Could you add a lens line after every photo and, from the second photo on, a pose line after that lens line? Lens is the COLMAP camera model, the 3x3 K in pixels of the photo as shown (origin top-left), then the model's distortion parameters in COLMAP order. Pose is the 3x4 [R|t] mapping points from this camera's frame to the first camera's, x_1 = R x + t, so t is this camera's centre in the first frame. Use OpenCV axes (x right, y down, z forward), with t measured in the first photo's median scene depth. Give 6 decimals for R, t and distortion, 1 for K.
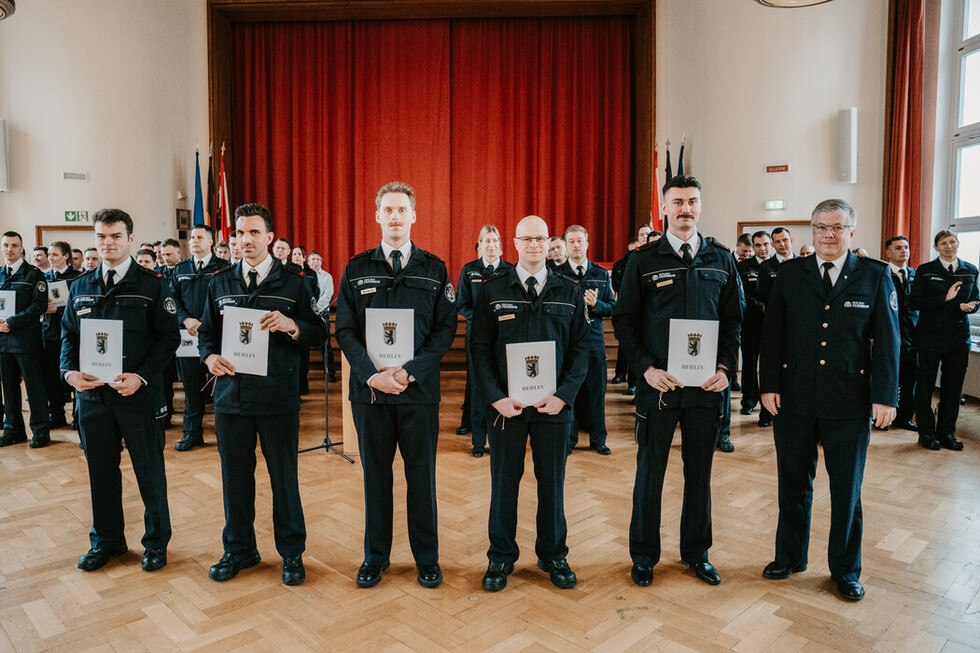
lens RADIAL K [[693.0, 0, 470.3], [0, 693.0, 321.1], [0, 0, 1]] dist [-0.047559, 0.041626]
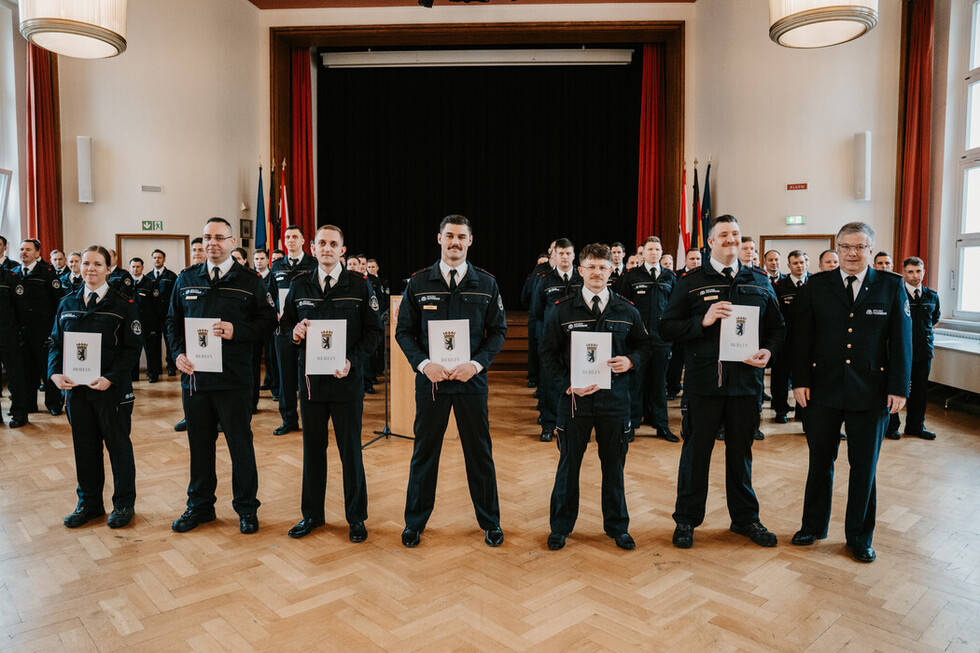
lens RADIAL K [[693.0, 0, 480.1], [0, 693.0, 324.6], [0, 0, 1]] dist [-0.047559, 0.041626]
pose [[0.999813, 0.009433, -0.016900, -0.052040], [-0.009517, 0.999943, -0.004885, 0.009013], [0.016853, 0.005045, 0.999845, -0.144383]]
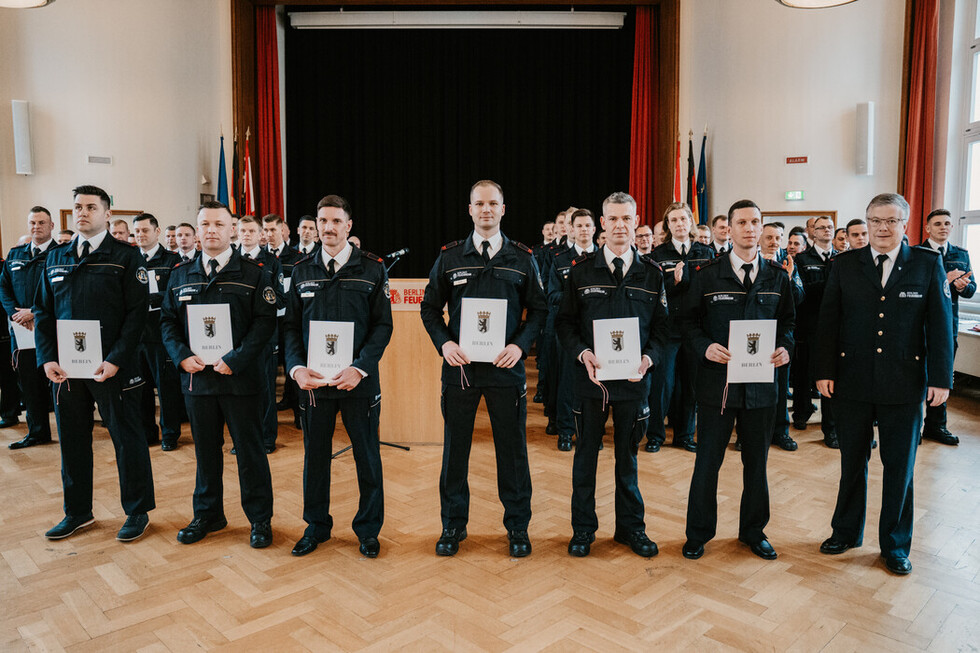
lens RADIAL K [[725.0, 0, 499.9], [0, 725.0, 318.7], [0, 0, 1]] dist [-0.054898, 0.052638]
pose [[0.999621, 0.004883, 0.027088, -0.036808], [-0.005229, 0.999906, 0.012713, 0.005014], [-0.027023, -0.012849, 0.999552, -0.096346]]
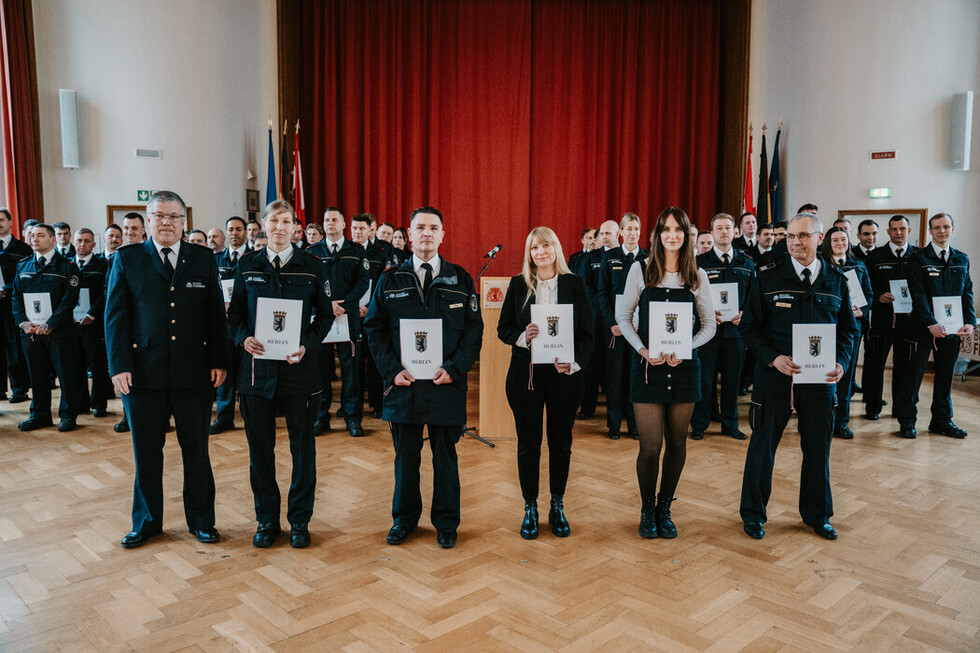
lens RADIAL K [[770.9, 0, 472.3], [0, 770.9, 331.6], [0, 0, 1]] dist [-0.013447, 0.043190]
pose [[0.999623, 0.006122, 0.026762, -0.255014], [-0.006737, 0.999714, 0.022948, 0.012185], [-0.026614, -0.023119, 0.999378, -0.138512]]
